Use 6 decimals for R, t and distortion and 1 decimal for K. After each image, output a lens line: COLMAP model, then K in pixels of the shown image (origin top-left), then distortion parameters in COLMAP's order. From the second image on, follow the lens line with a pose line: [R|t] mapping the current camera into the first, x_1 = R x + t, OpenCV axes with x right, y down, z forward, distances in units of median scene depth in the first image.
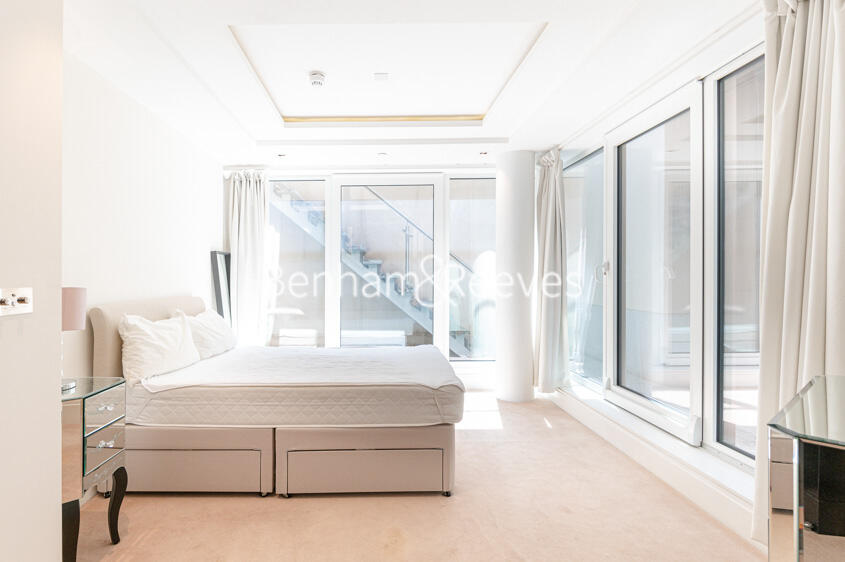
lens RADIAL K [[418.9, 0, 422.5], [0, 418.9, 281.0], [0, 0, 1]] dist [0.000497, 0.000204]
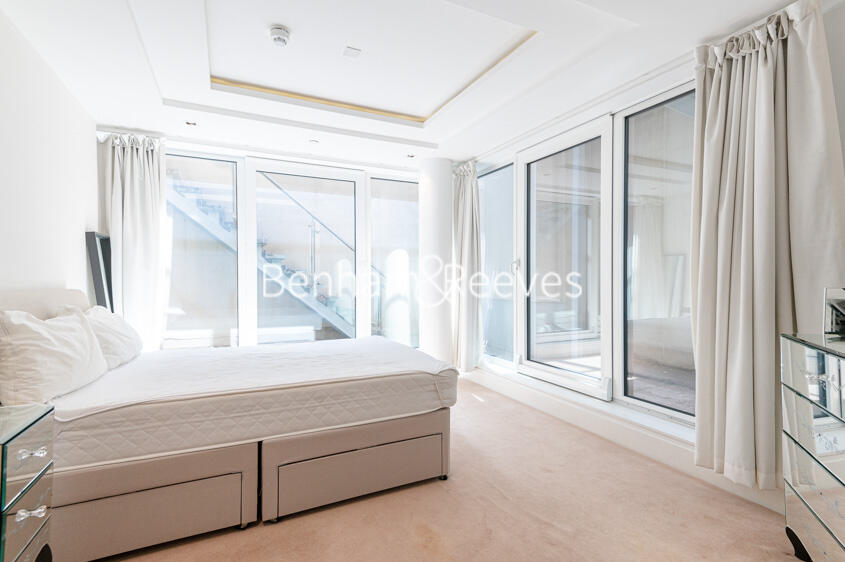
lens RADIAL K [[365.9, 0, 422.5], [0, 365.9, 286.5], [0, 0, 1]] dist [0.023190, -0.000185]
pose [[0.918472, -0.001488, 0.395482, -0.312696], [-0.001555, 0.999972, 0.007374, 0.035999], [-0.395482, -0.007388, 0.918444, 0.187667]]
